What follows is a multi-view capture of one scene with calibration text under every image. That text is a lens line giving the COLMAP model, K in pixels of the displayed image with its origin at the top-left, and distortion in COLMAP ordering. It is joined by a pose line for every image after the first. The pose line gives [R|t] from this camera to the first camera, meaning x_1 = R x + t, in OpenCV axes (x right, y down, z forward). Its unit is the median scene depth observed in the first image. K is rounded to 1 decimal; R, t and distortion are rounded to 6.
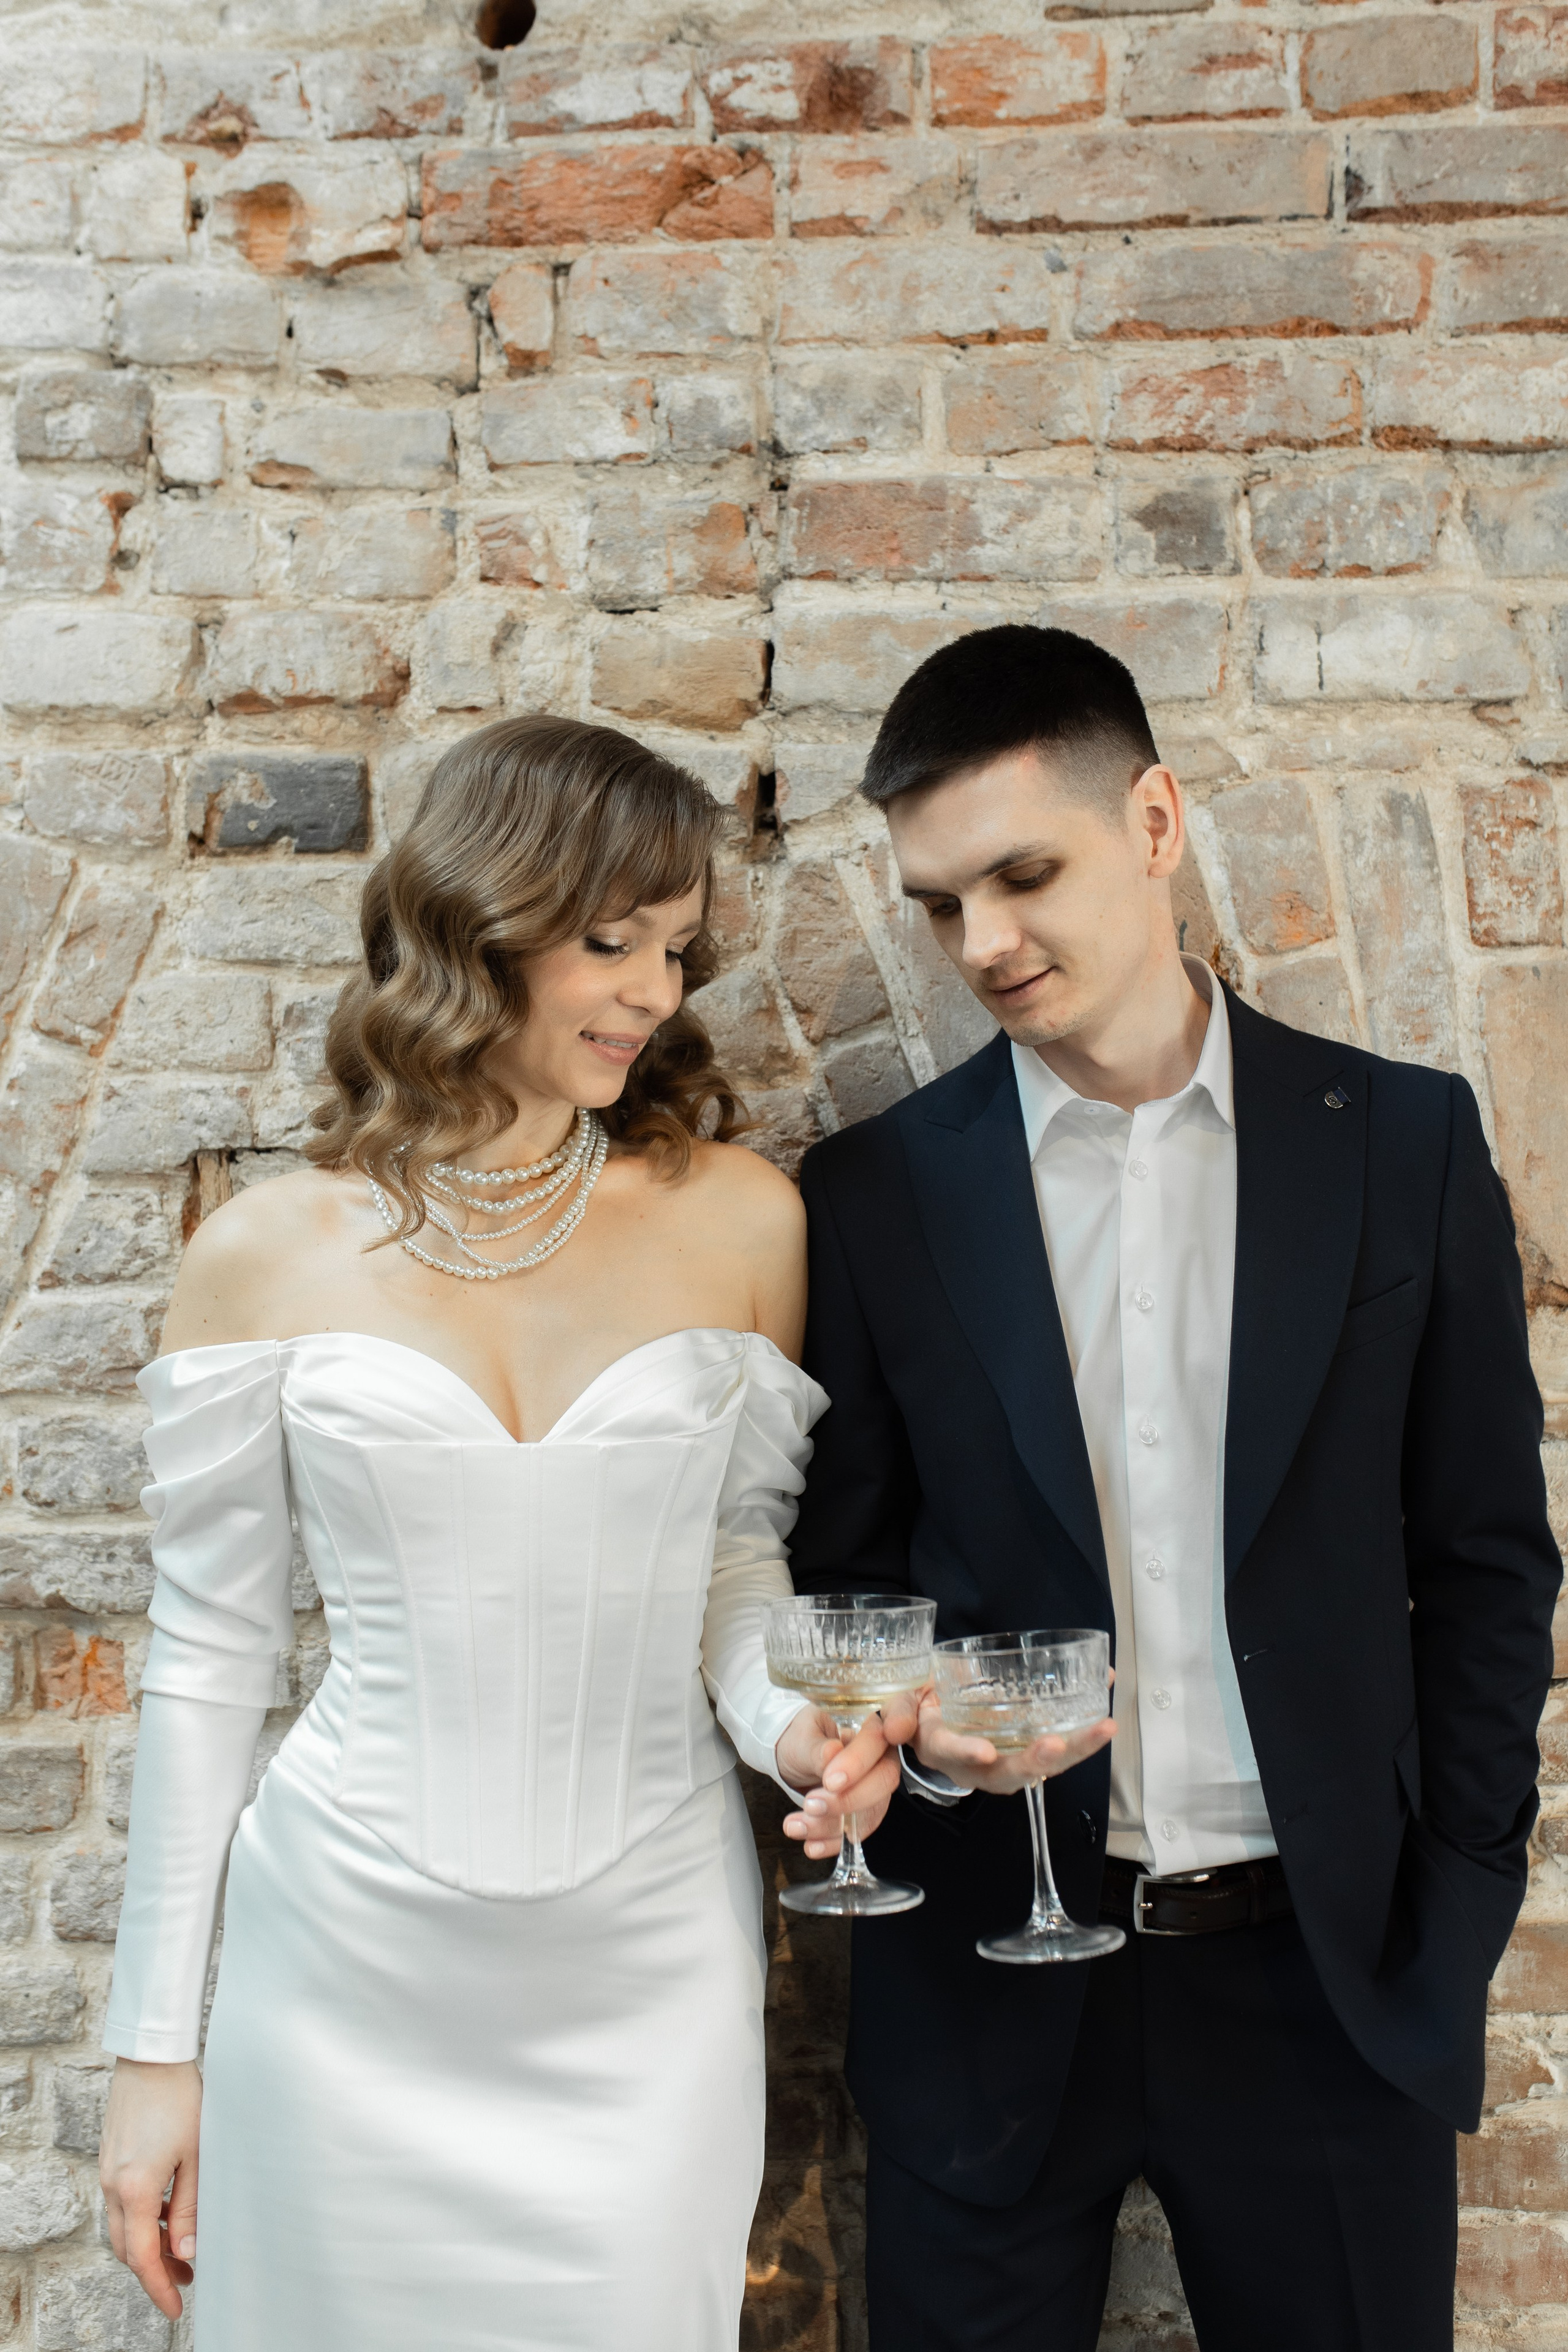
lens RADIAL K [[2223.5, 0, 783.1], [0, 2223.5, 1115.7], [0, 0, 1]] dist [-0.001179, 0.000000]
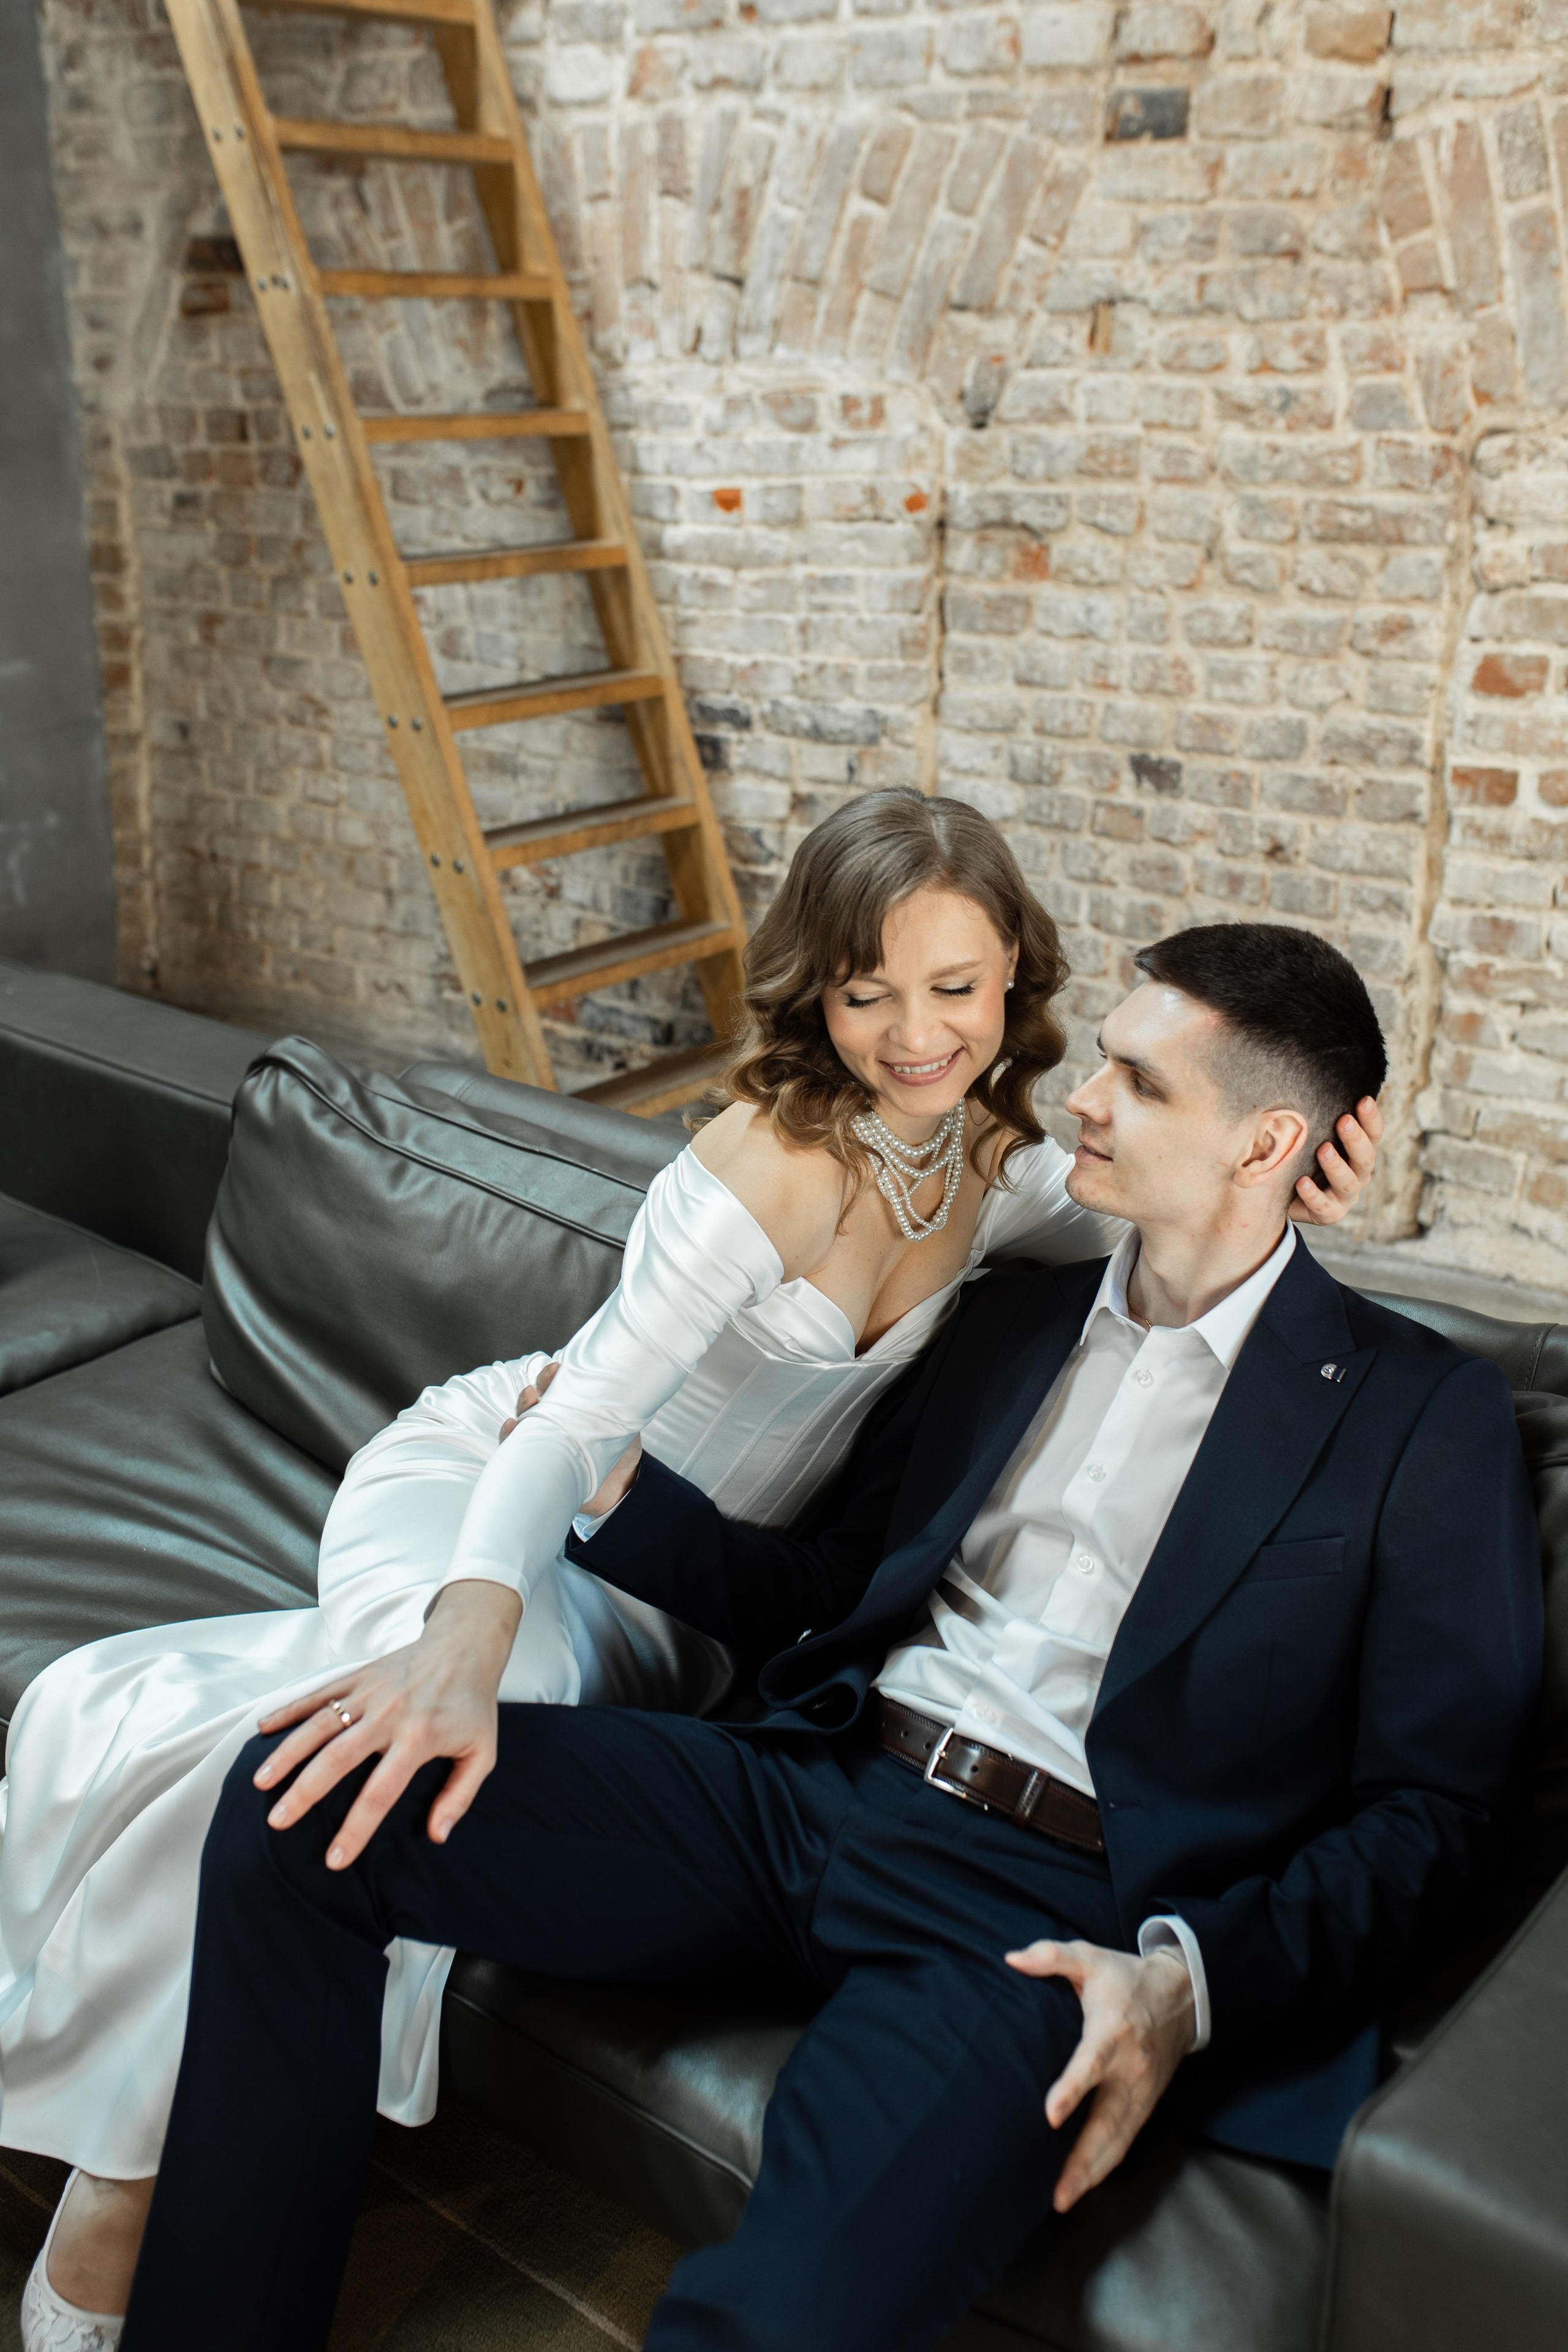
lens RADIAL K [[2223.5, 0, 783.5], [0, 2223.5, 1158.4], [0, 0, 1]] dist [-0.001179, 0.000000]
pose [[0.859522, 0.188300, -0.475147, 0.623623], [-0.020035, 0.941357, 0.336816, 0.077234], [0.510706, -0.279981, 0.812890, -1.060043]]
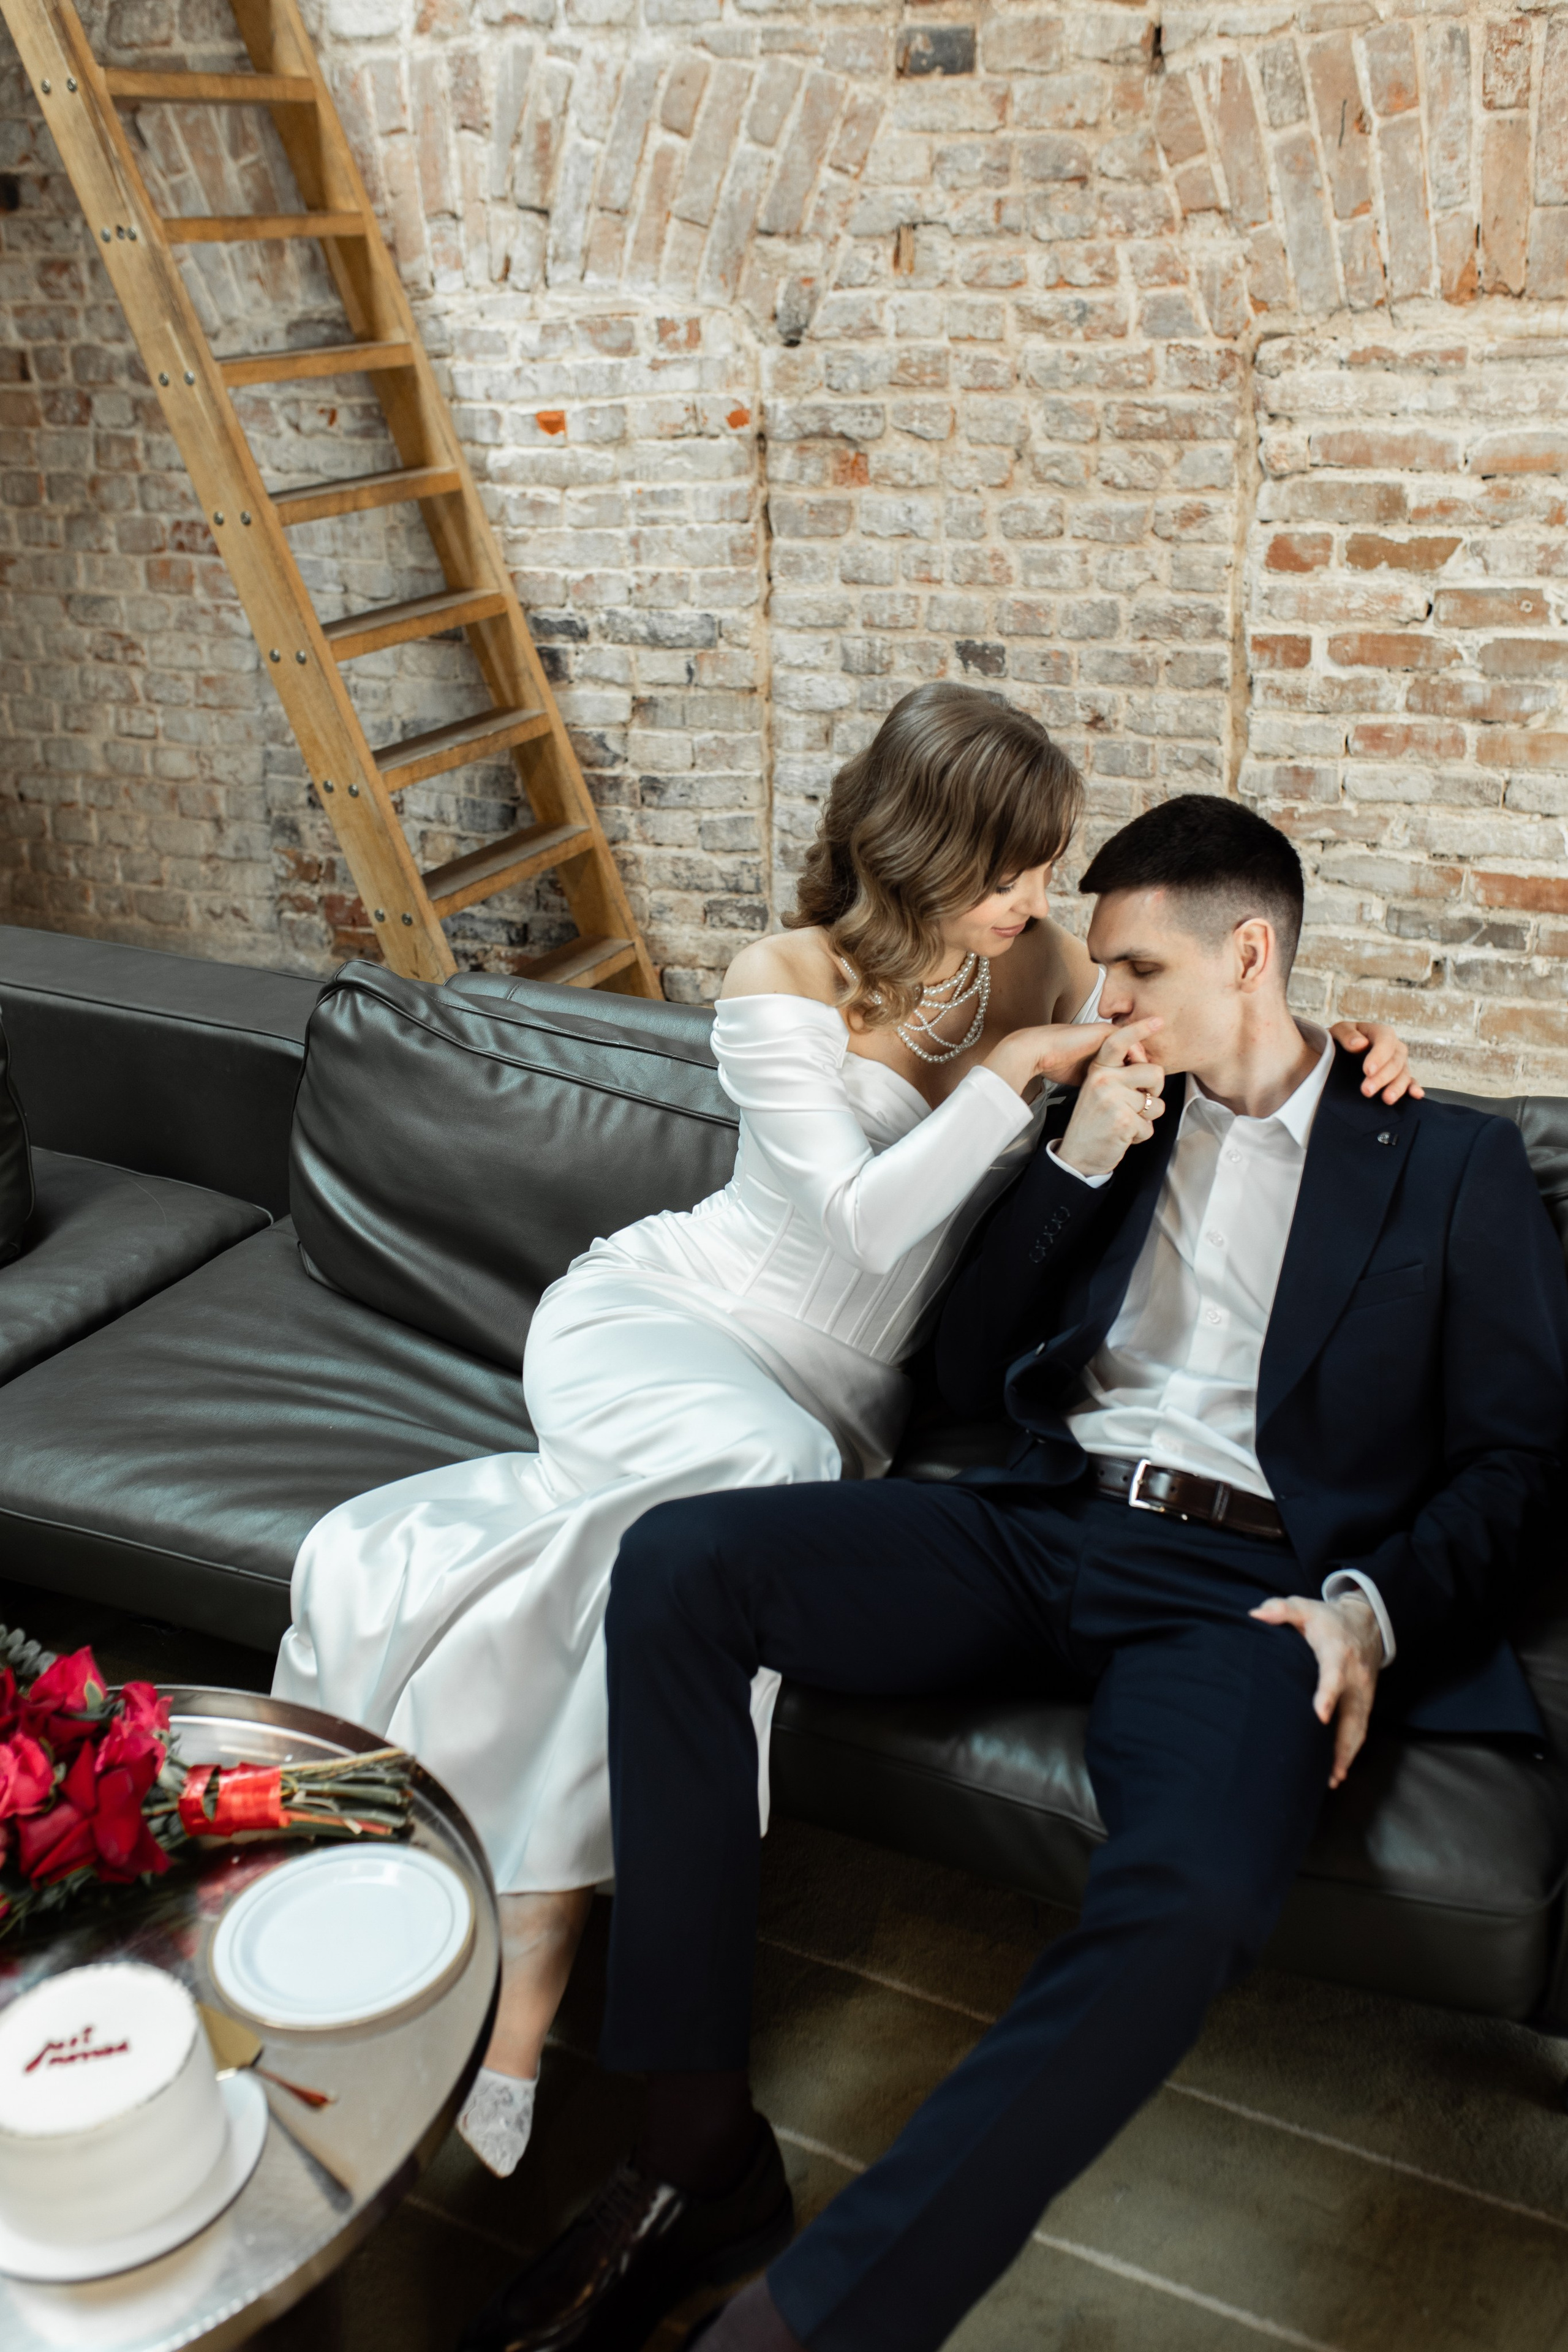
lens RADIAL K [[2223.5, 0, 806.0], [0, 2223.5, 1157.3], [0, 0, 1]] dist [-0.001179, 0.000000]
pose [[0.942074, 0.119125, -0.313538, 0.468923], [0.011708, 0.922553, 0.385692, 0.018425], [0.335201, -0.367022, 0.867719, -1.339516]]
